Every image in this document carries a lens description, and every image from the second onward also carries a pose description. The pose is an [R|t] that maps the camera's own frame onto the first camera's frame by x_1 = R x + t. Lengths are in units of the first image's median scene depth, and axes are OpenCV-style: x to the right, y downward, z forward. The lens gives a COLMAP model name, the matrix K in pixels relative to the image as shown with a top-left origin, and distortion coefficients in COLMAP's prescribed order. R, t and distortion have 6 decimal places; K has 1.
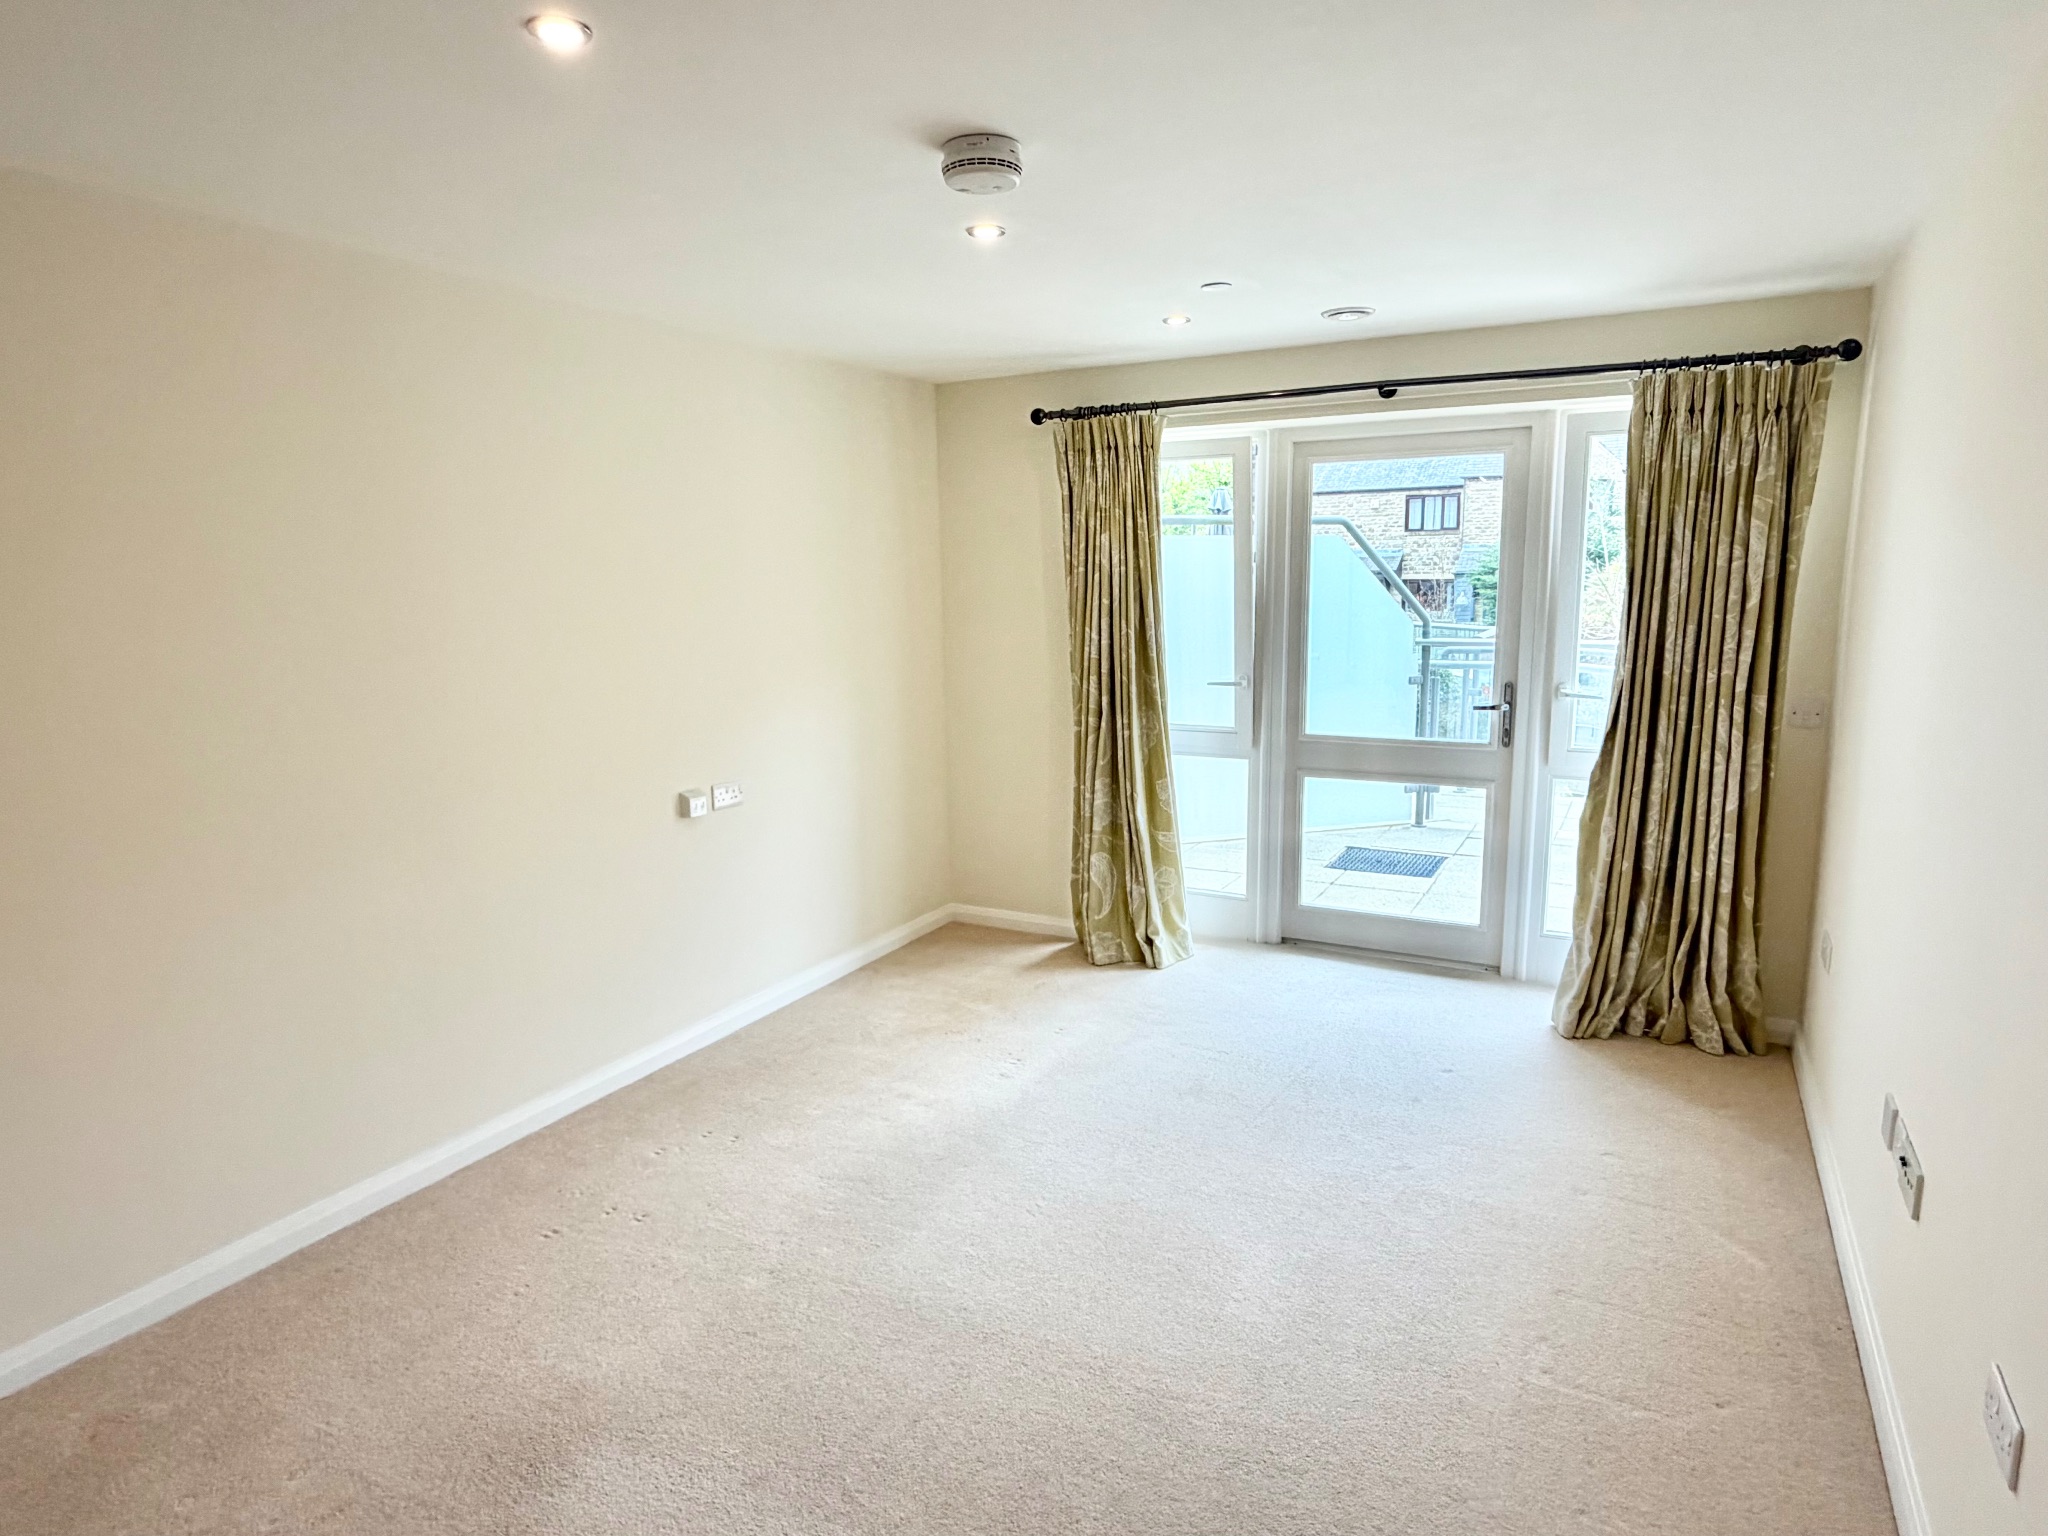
lens RADIAL K [[1184.3, 0, 1013.1], [0, 1184.3, 774.1], [0, 0, 1]] dist [0.003467, -0.002943]
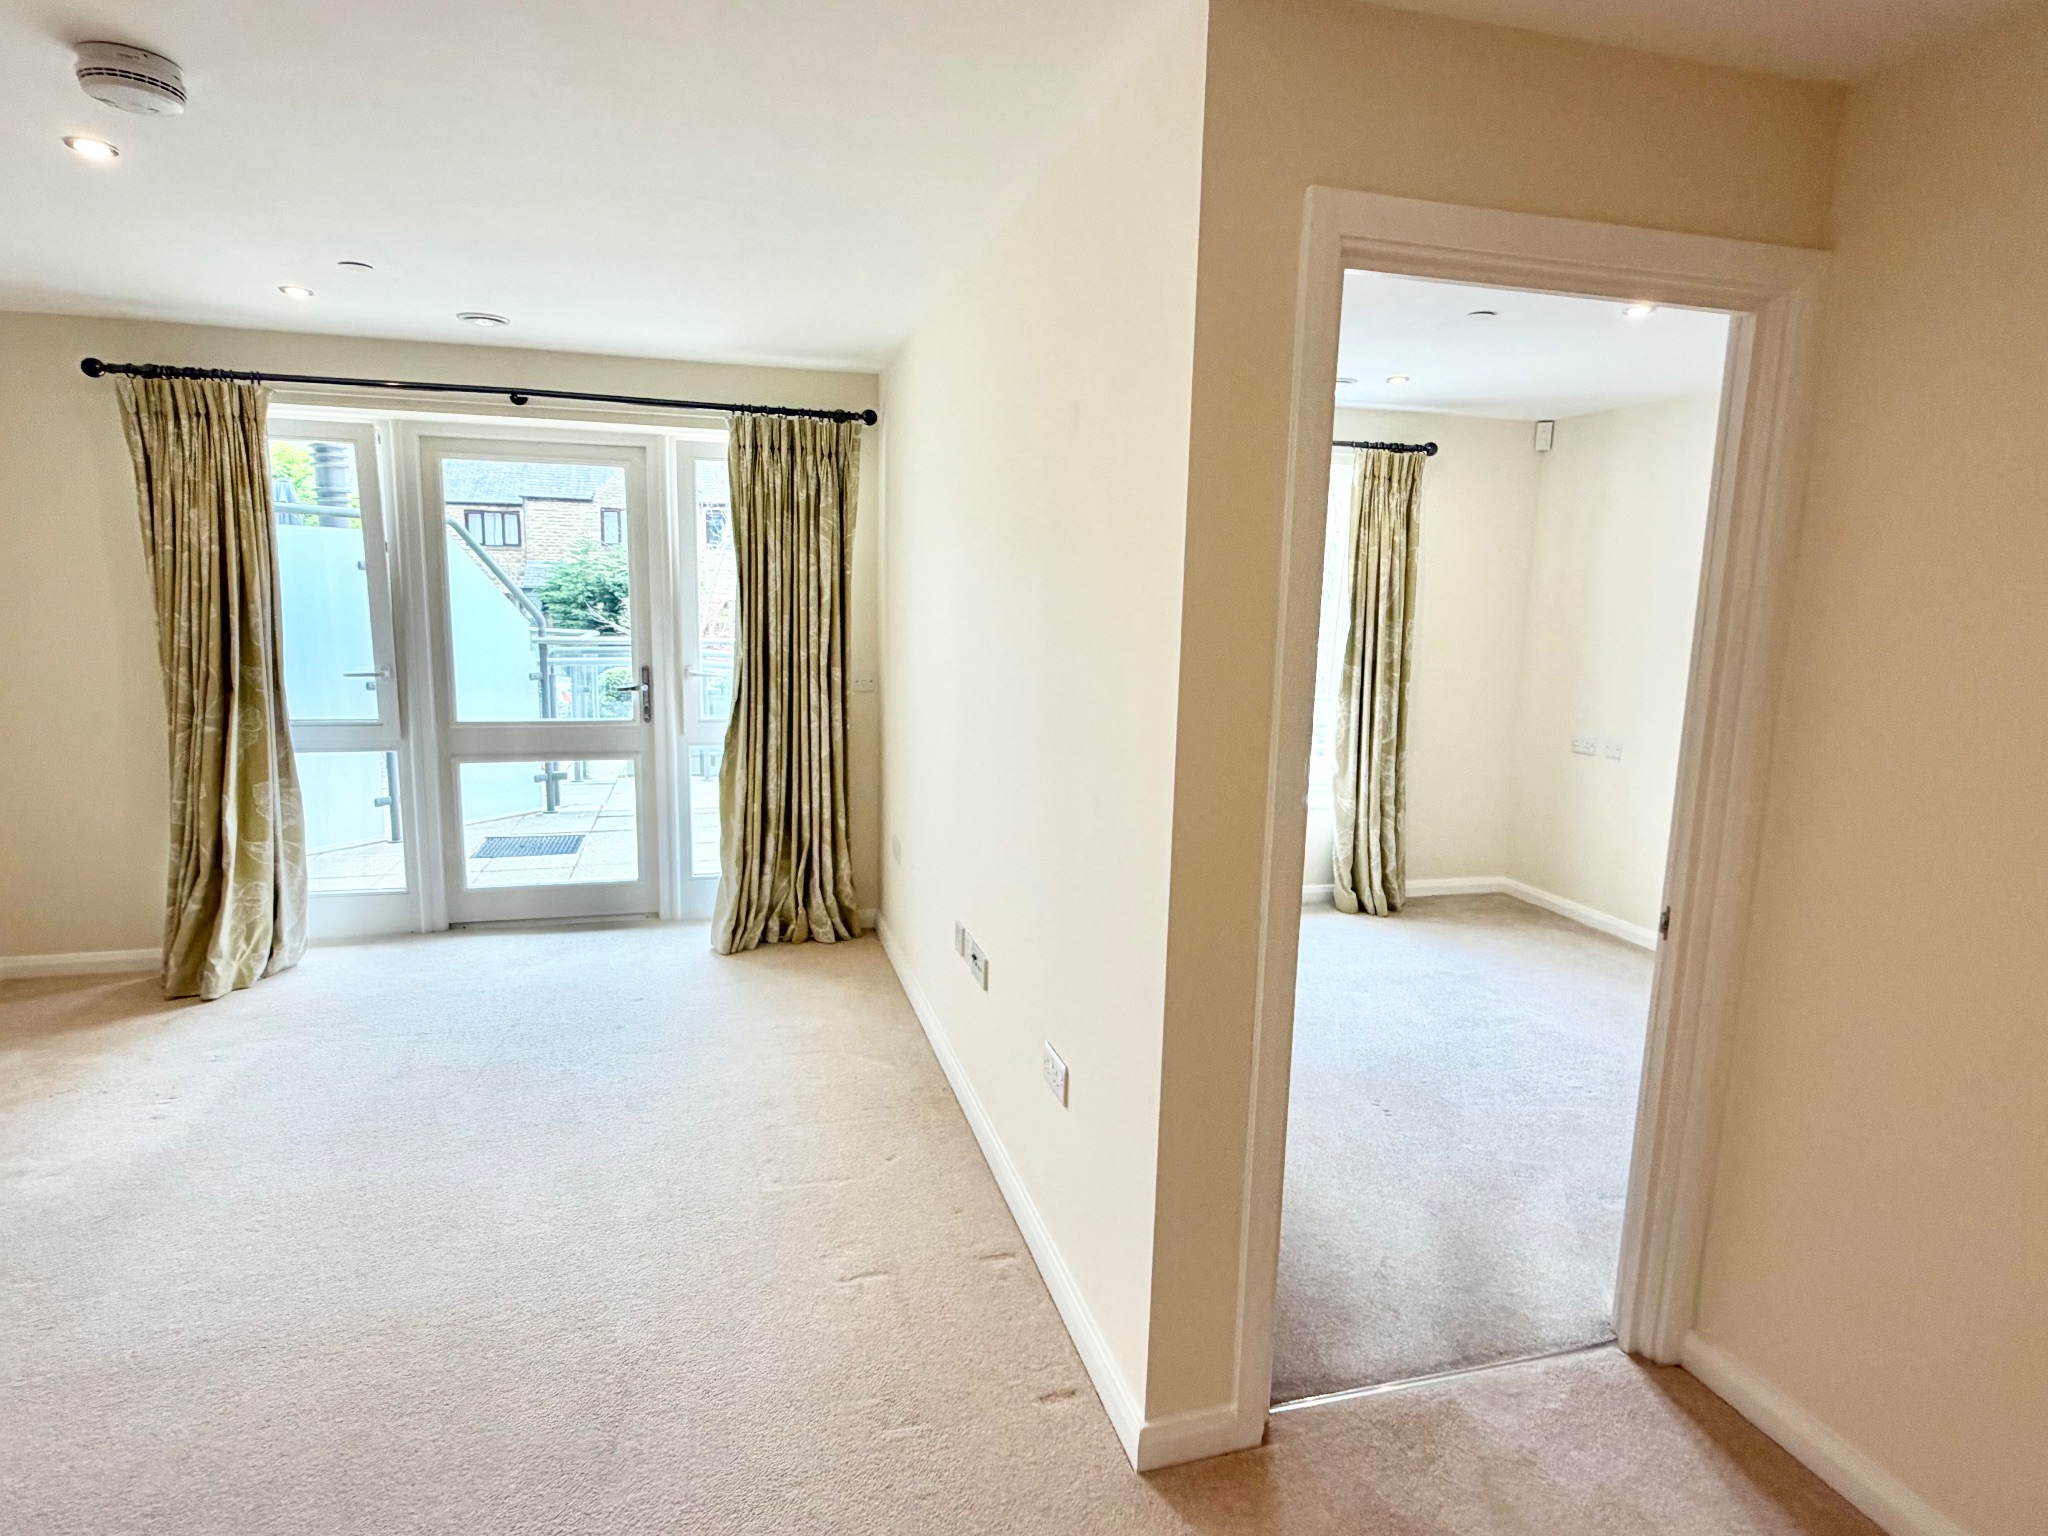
lens RADIAL K [[1122.6, 0, 1015.7], [0, 1122.6, 769.9], [0, 0, 1]] dist [-0.000021, -0.000306]
pose [[0.717911, -0.079782, 0.691548, -0.087683], [0.086704, 0.995923, 0.024887, 0.027522], [-0.690715, 0.042093, 0.721901, -0.039035]]
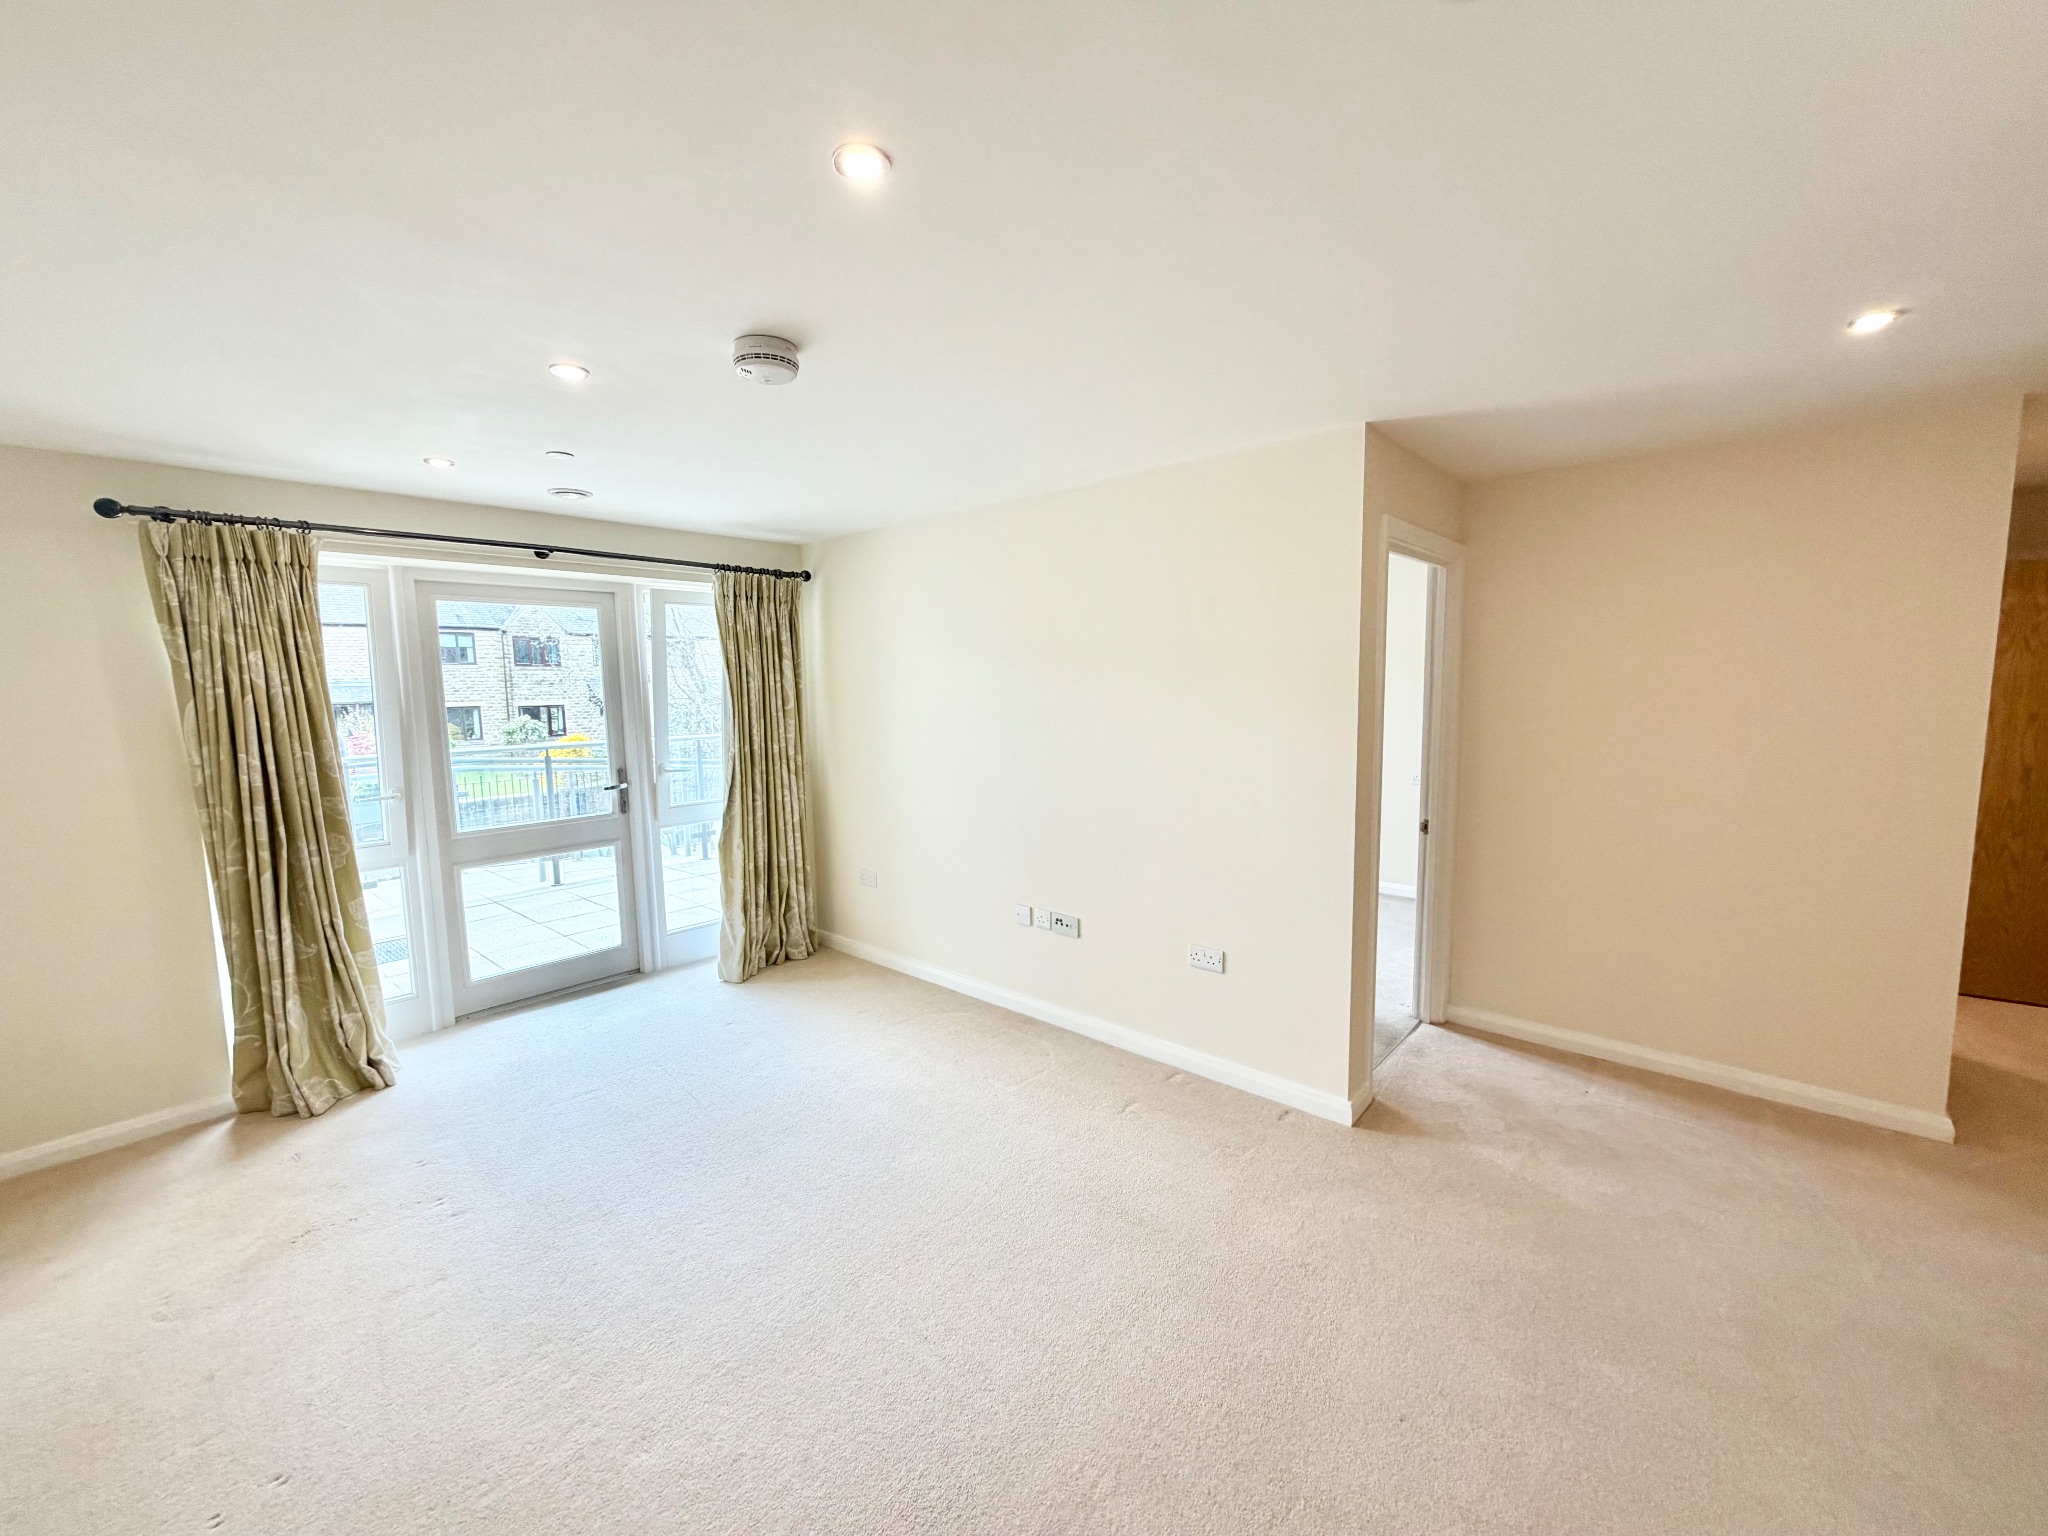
lens RADIAL K [[829.4, 0, 1024.0], [0, 829.4, 768.0], [0, 0, 1]] dist [0.003314, 0.000066]
pose [[0.229355, -0.090758, 0.969102, -0.429172], [0.181364, 0.982192, 0.049061, -0.037864], [-0.956297, 0.164508, 0.241730, 0.289187]]
